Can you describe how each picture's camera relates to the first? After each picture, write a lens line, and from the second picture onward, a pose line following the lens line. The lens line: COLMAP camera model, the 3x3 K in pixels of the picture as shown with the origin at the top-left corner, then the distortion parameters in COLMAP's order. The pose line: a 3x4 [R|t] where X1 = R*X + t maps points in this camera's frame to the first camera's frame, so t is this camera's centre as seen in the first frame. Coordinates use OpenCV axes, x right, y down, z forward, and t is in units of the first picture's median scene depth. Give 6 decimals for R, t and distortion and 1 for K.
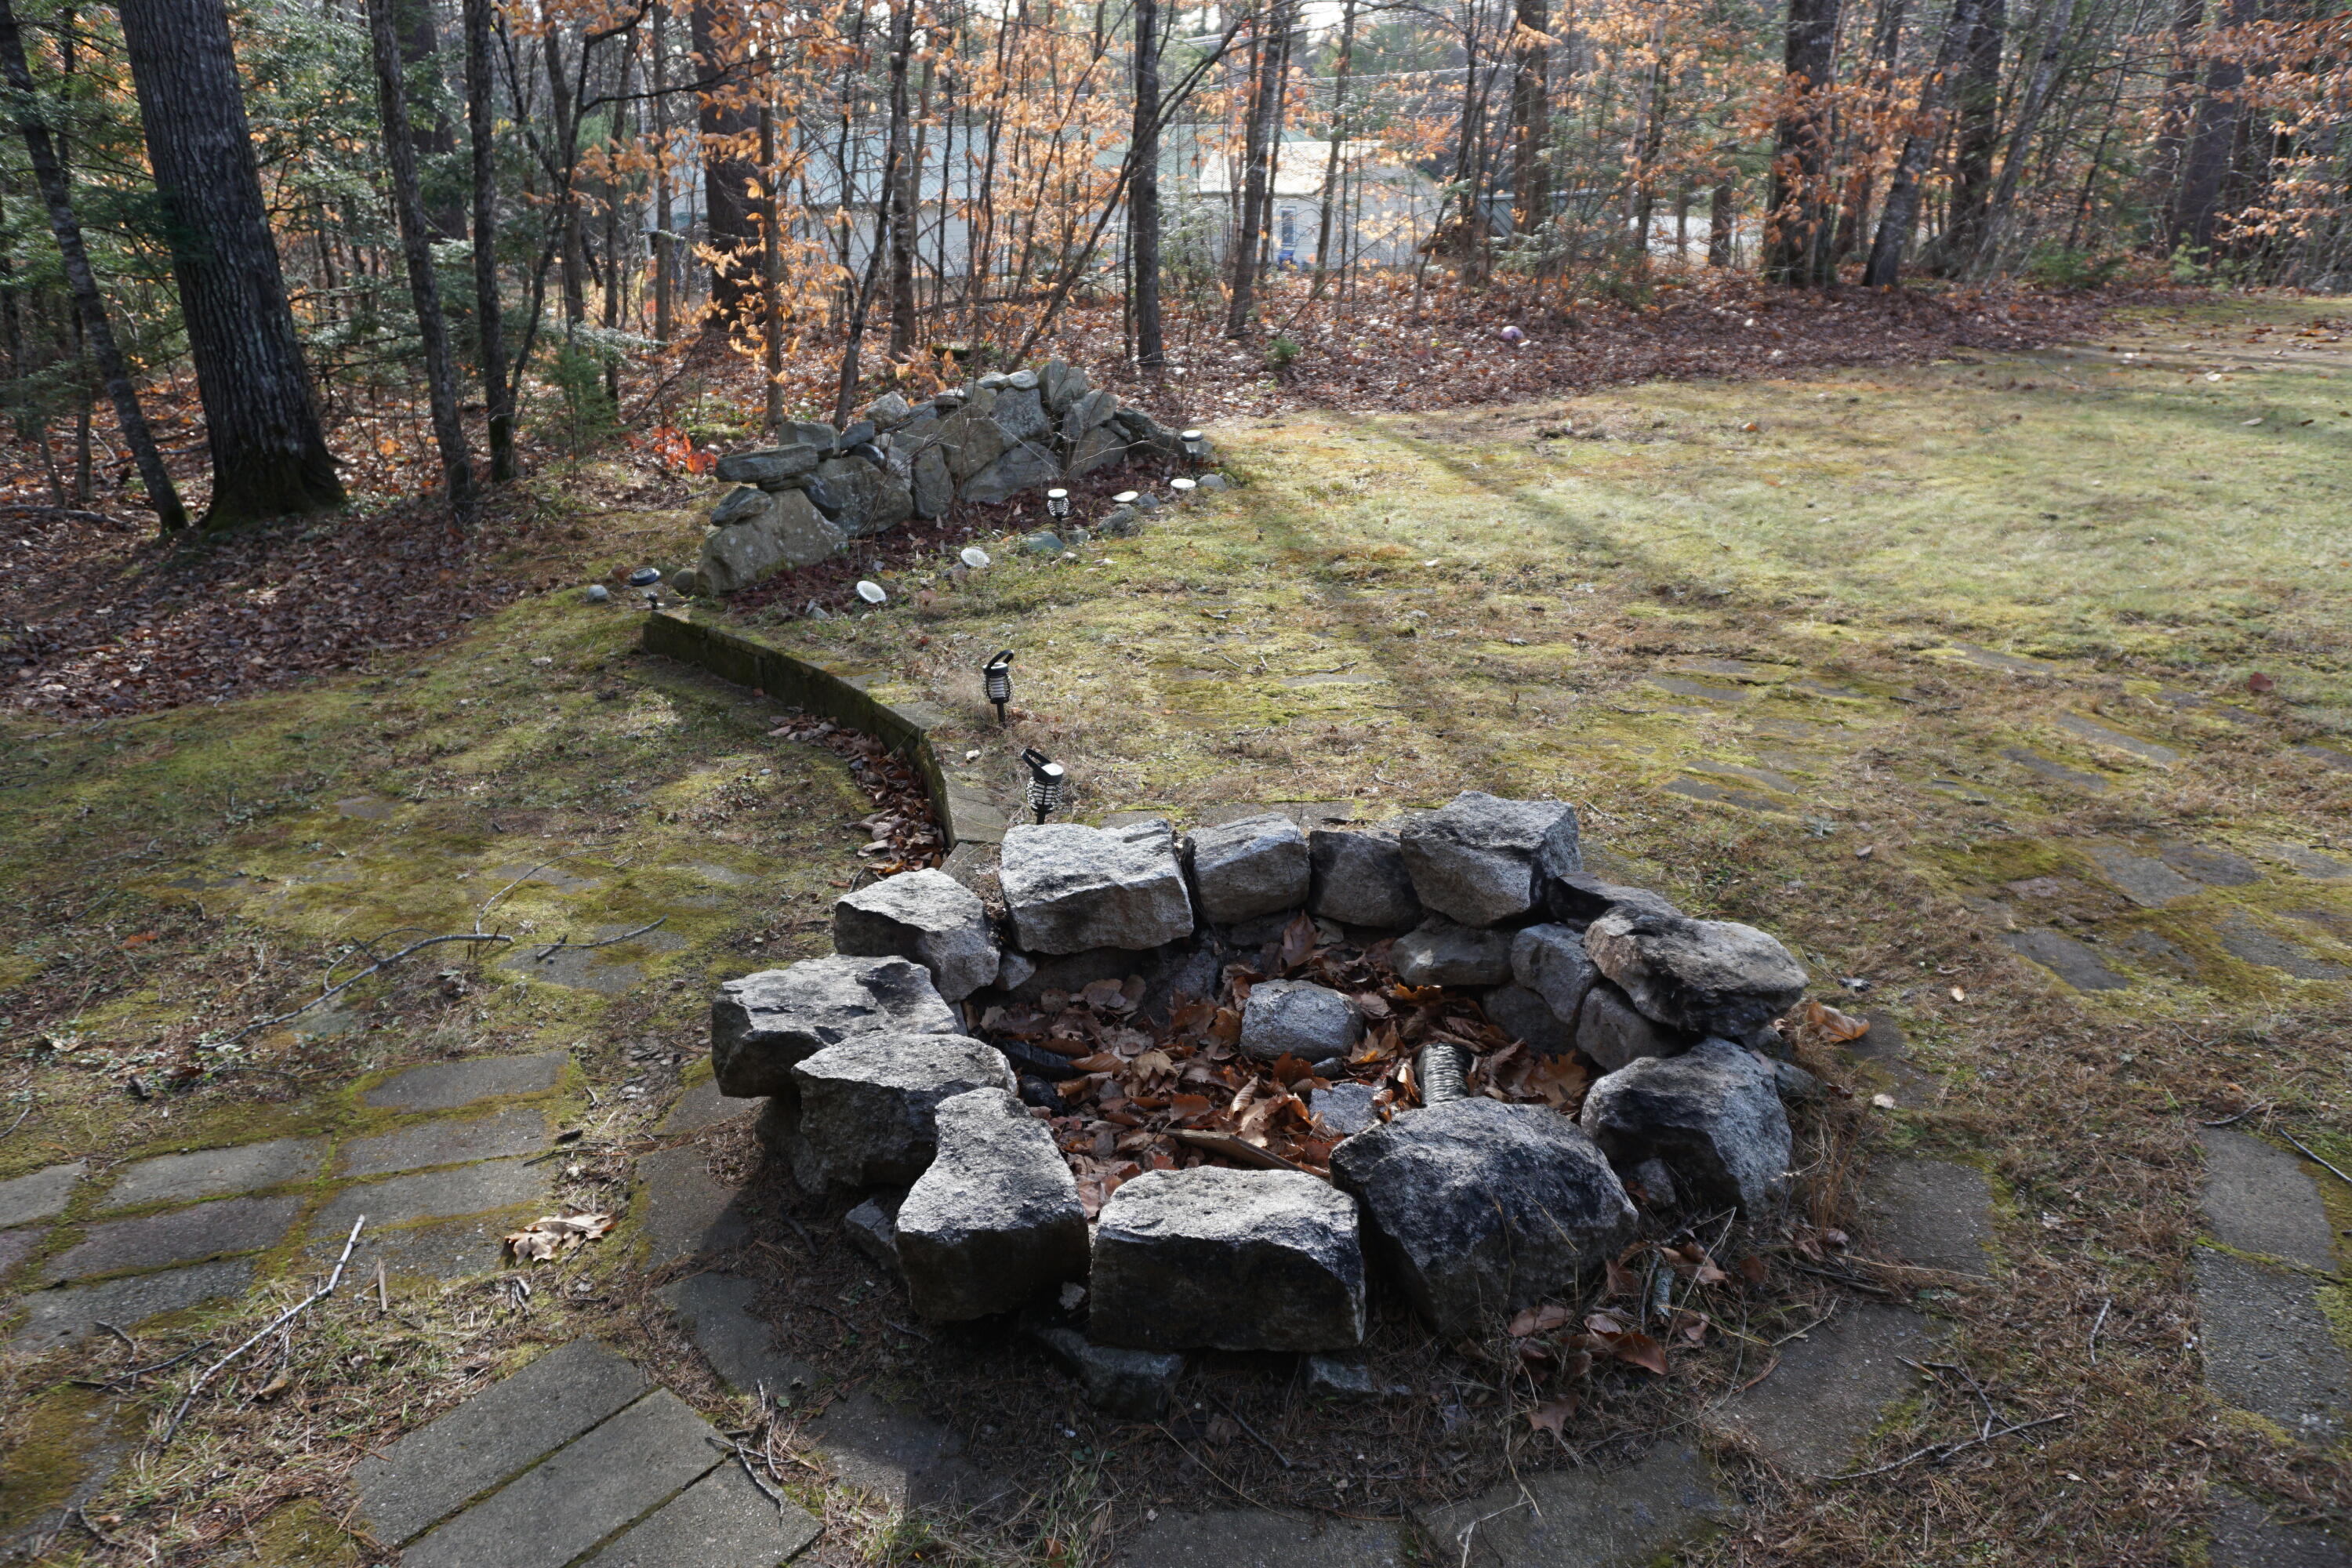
lens RADIAL K [[1578.1, 0, 1179.9], [0, 1578.1, 777.8], [0, 0, 1]] dist [-0.049766, 0.034094]
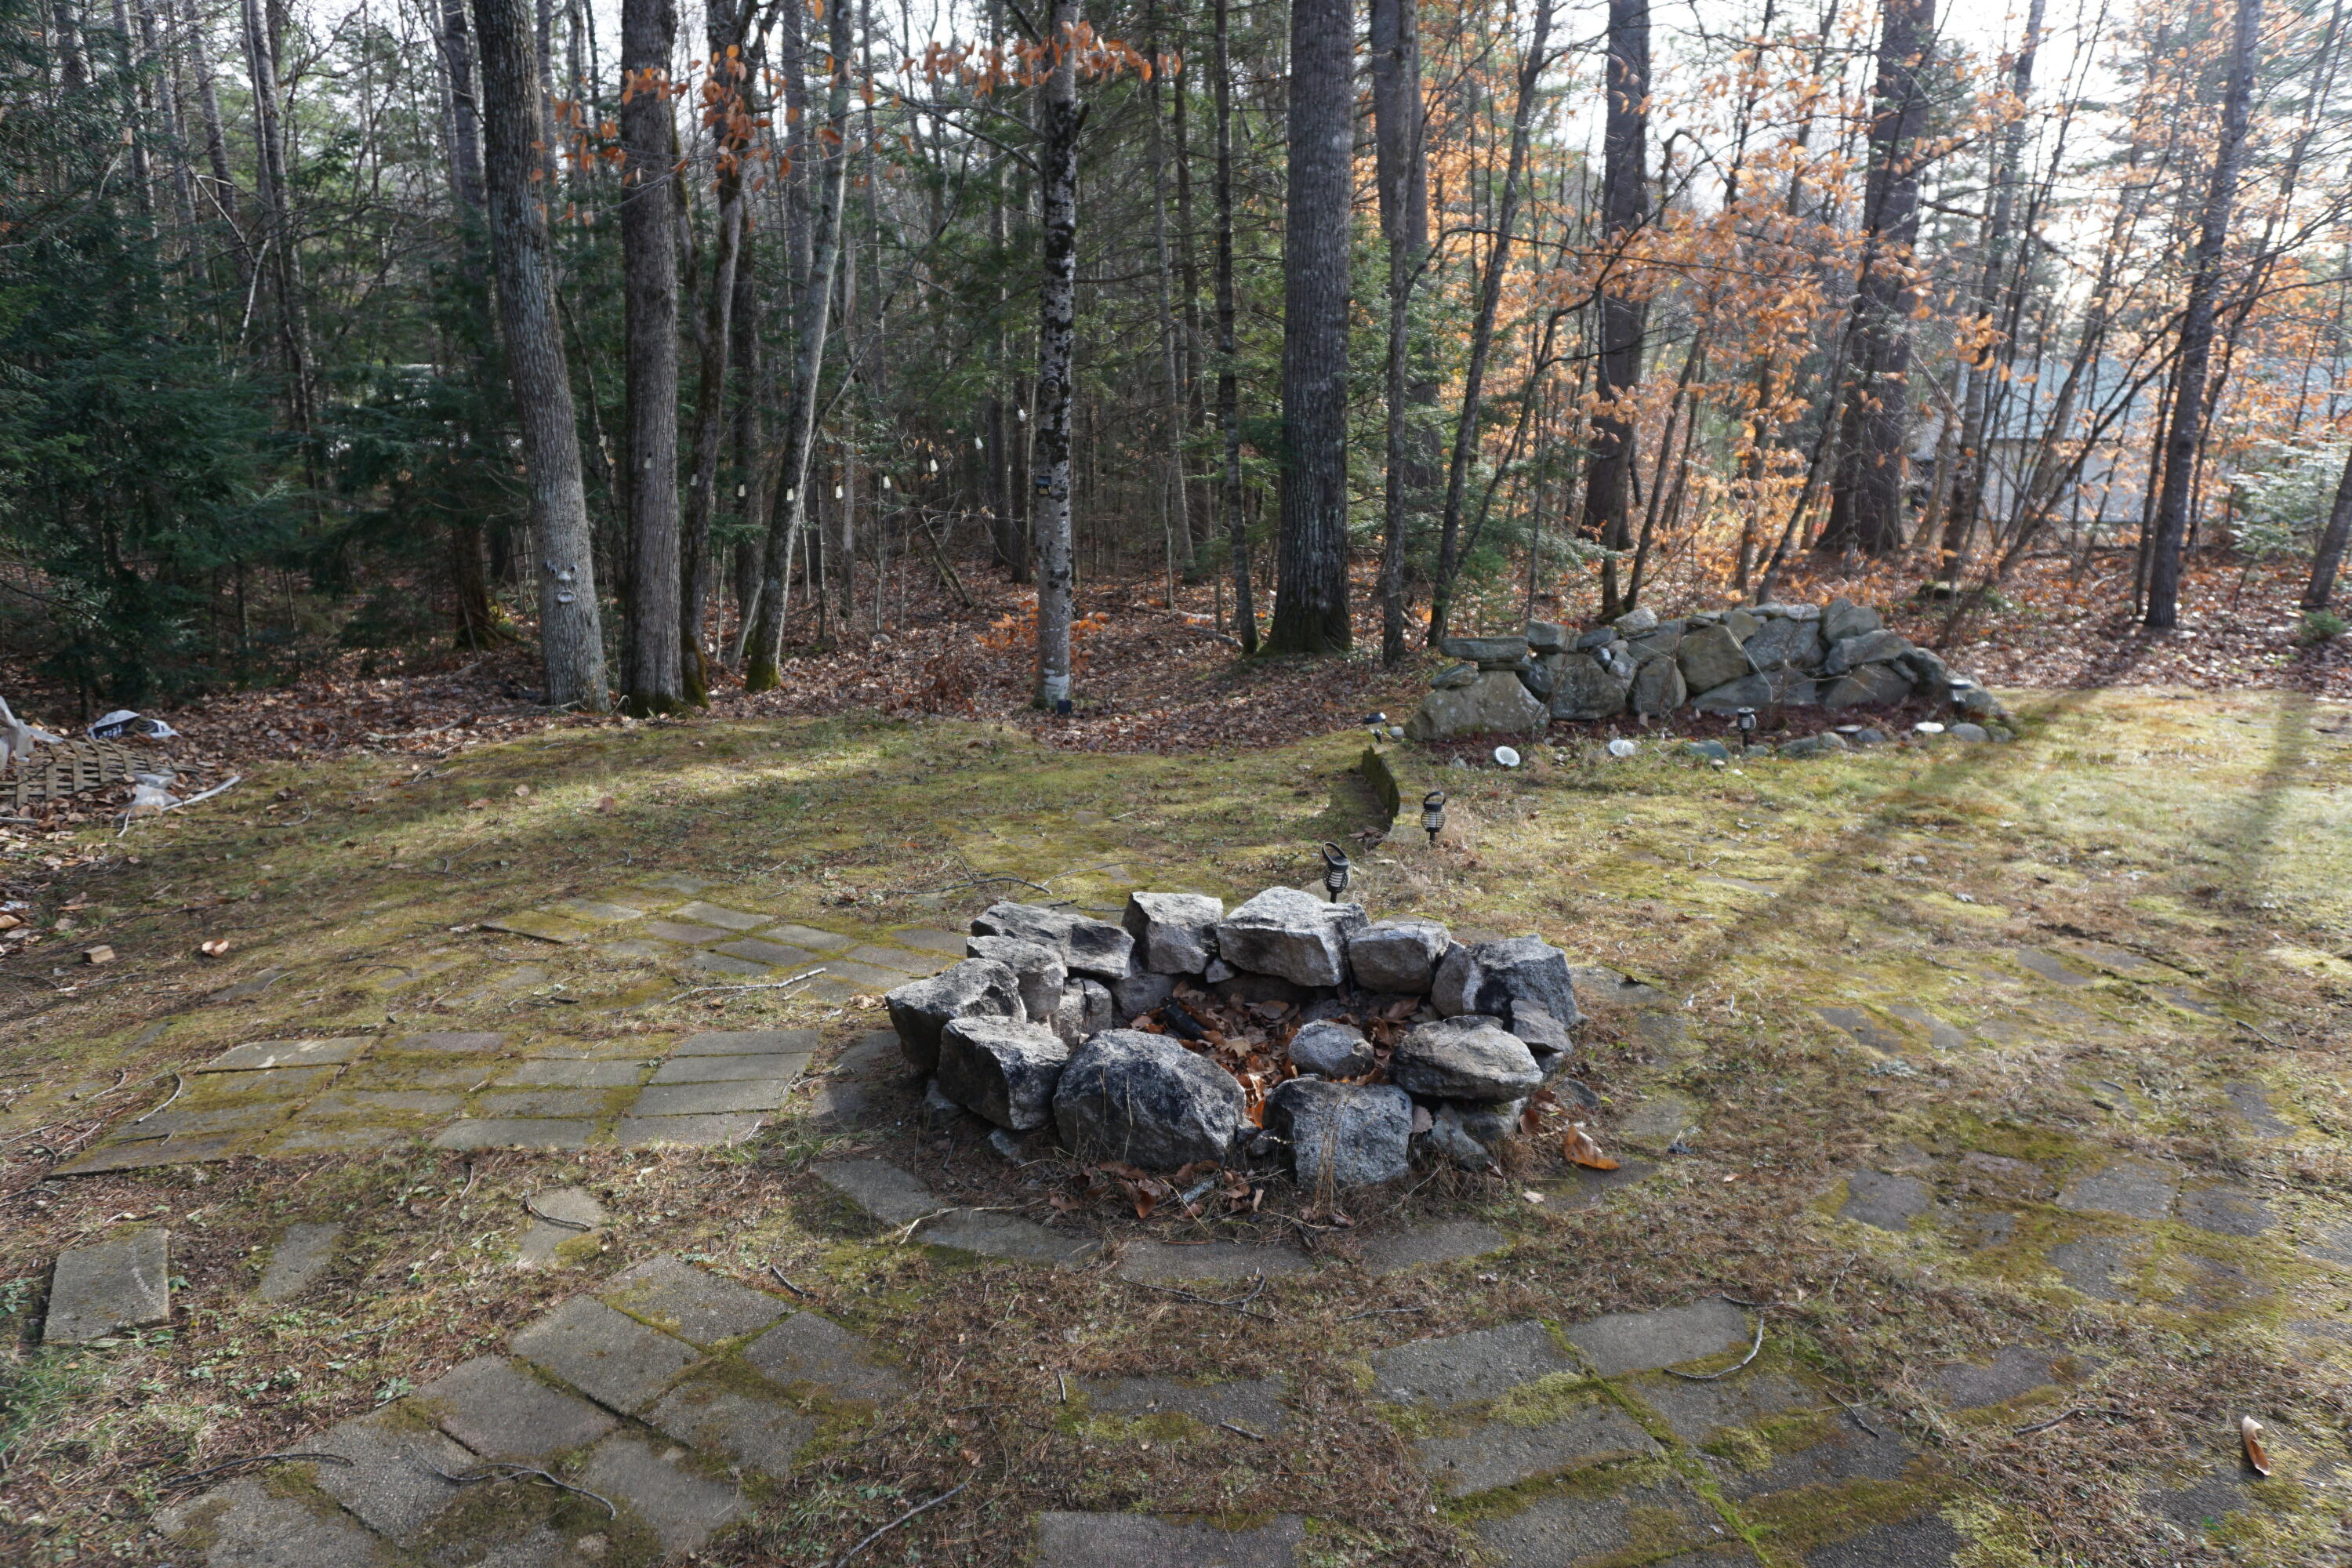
lens RADIAL K [[1578.1, 0, 1182.3], [0, 1578.1, 778.9], [0, 0, 1]] dist [-0.052198, 0.039639]
pose [[0.709727, 0.175679, -0.682220, 0.476260], [-0.262783, 0.964531, -0.025002, -0.002520], [0.653630, 0.197020, 0.730719, -0.068686]]
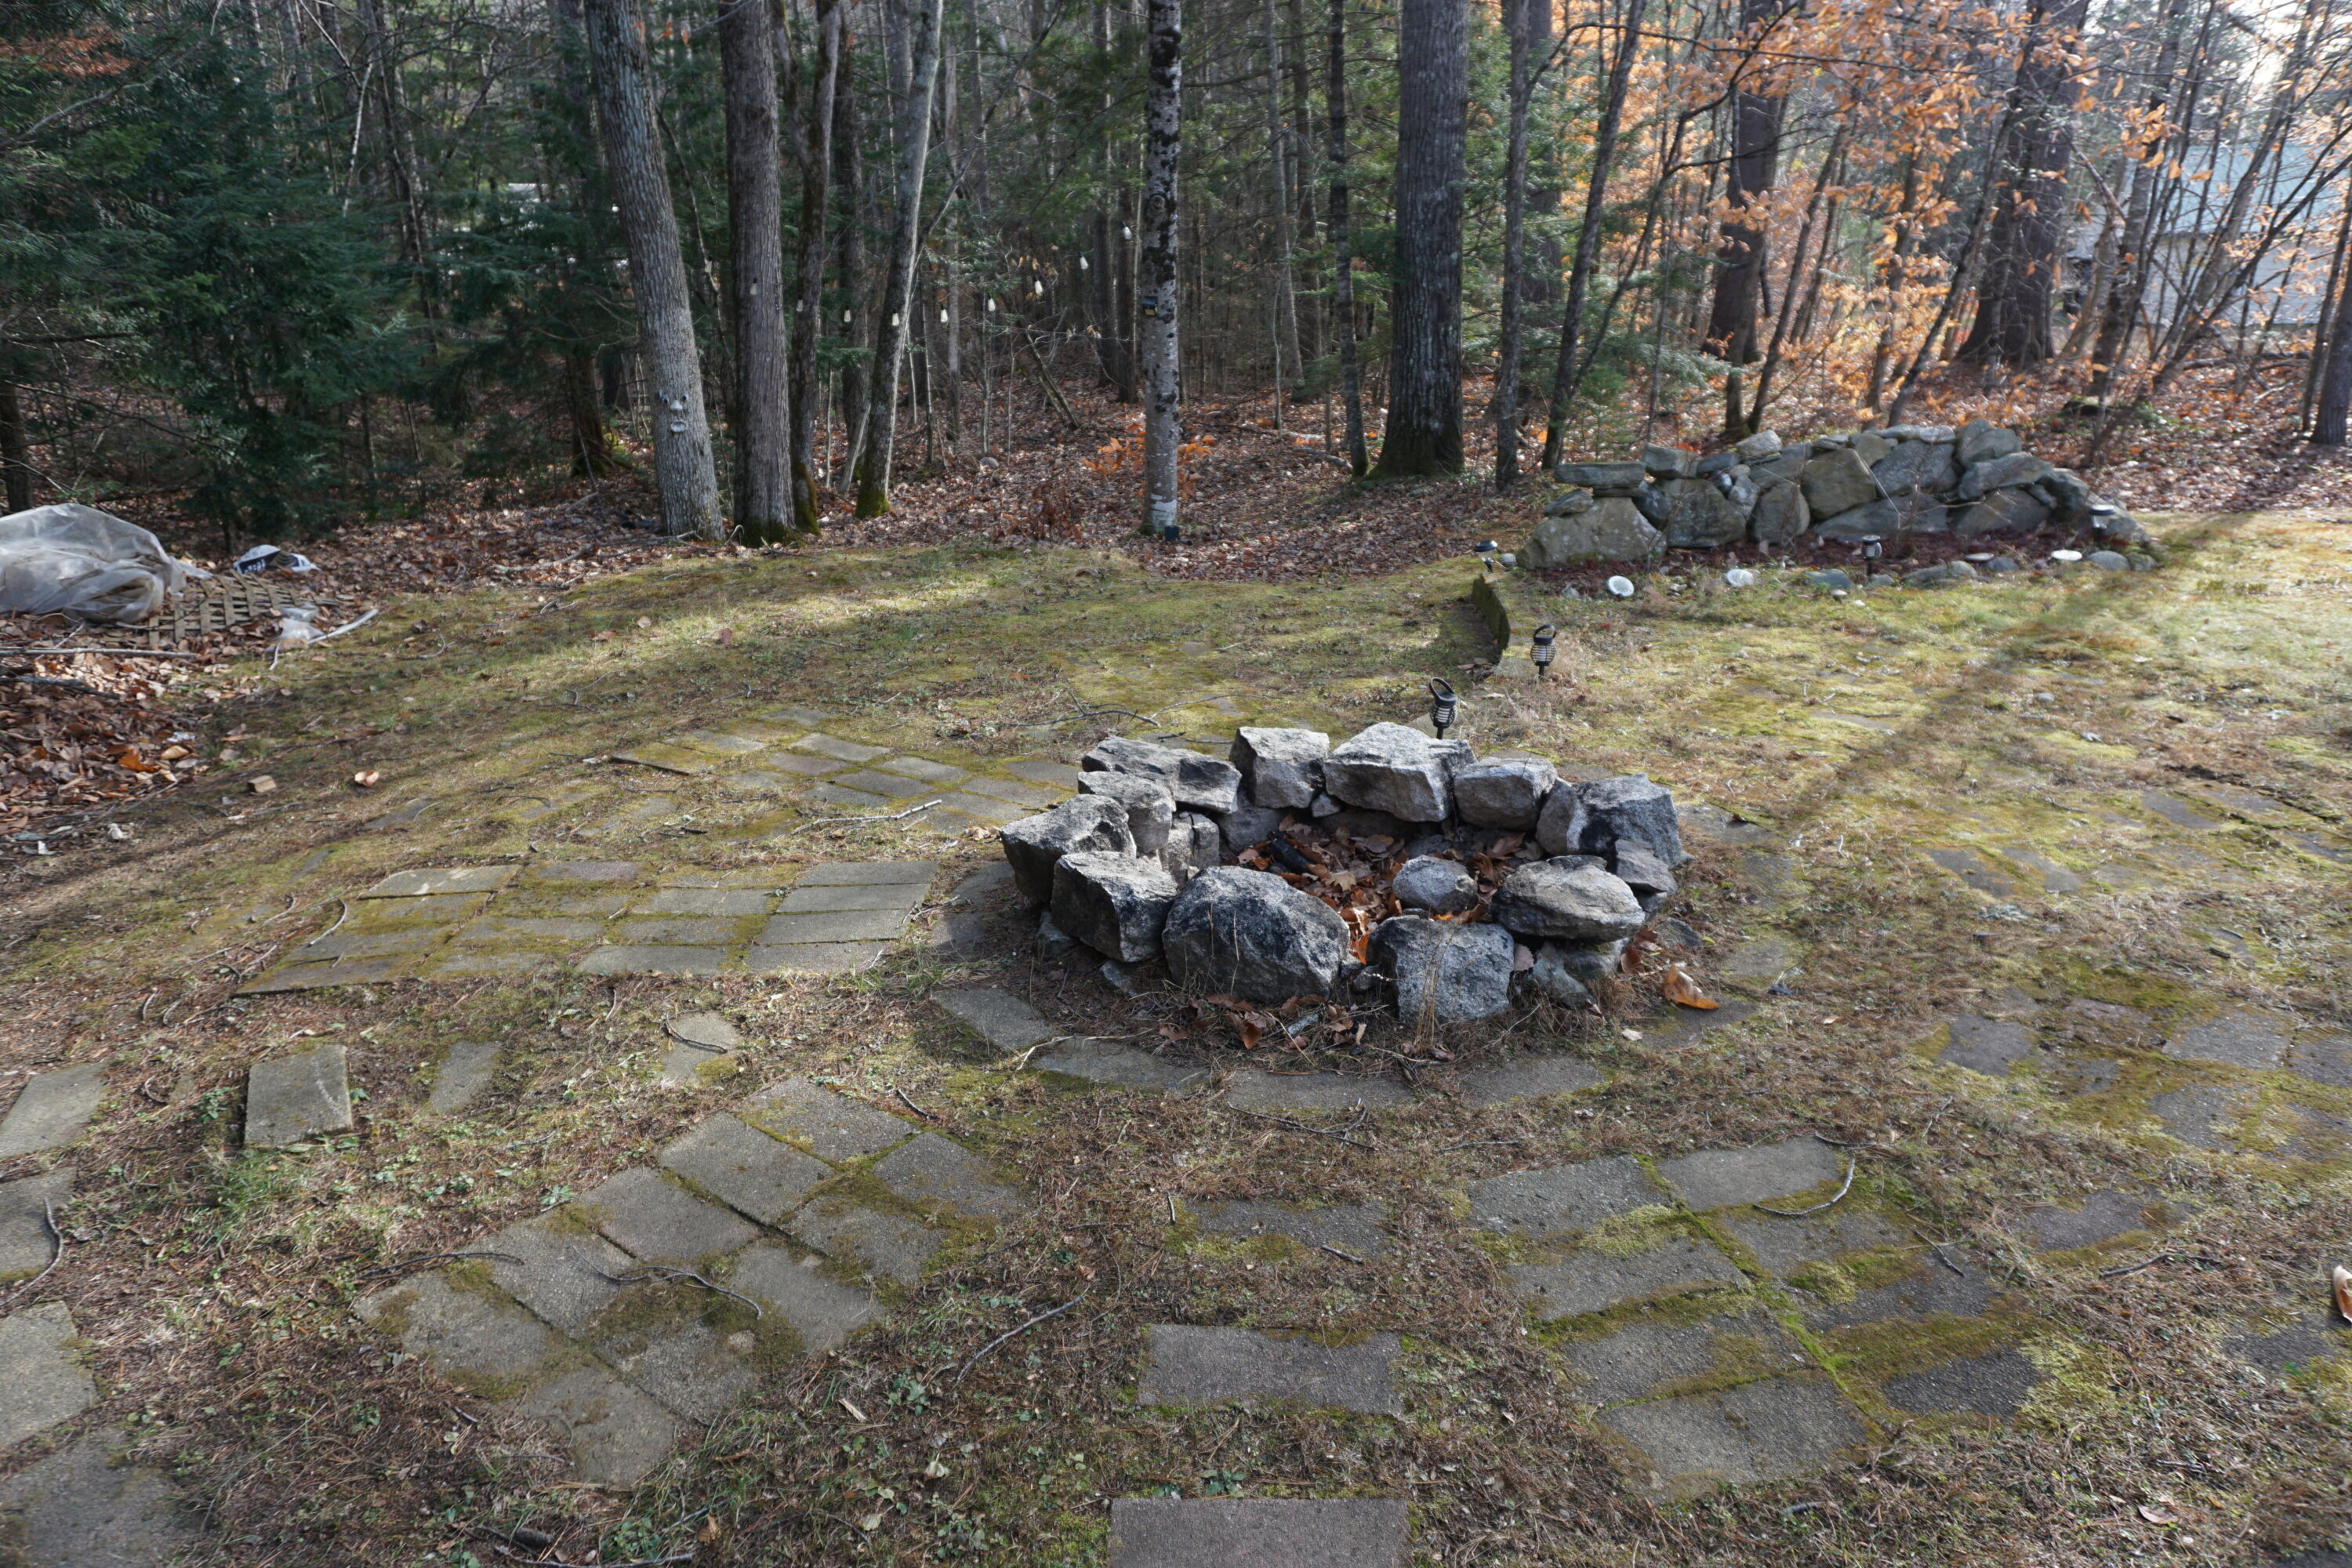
lens RADIAL K [[1578.1, 0, 1179.9], [0, 1578.1, 777.8], [0, 0, 1]] dist [-0.049766, 0.034094]
pose [[0.661038, 0.255785, -0.705410, 0.480055], [-0.262011, 0.959613, 0.102430, -0.010934], [0.703121, 0.117115, 0.701360, -0.075905]]
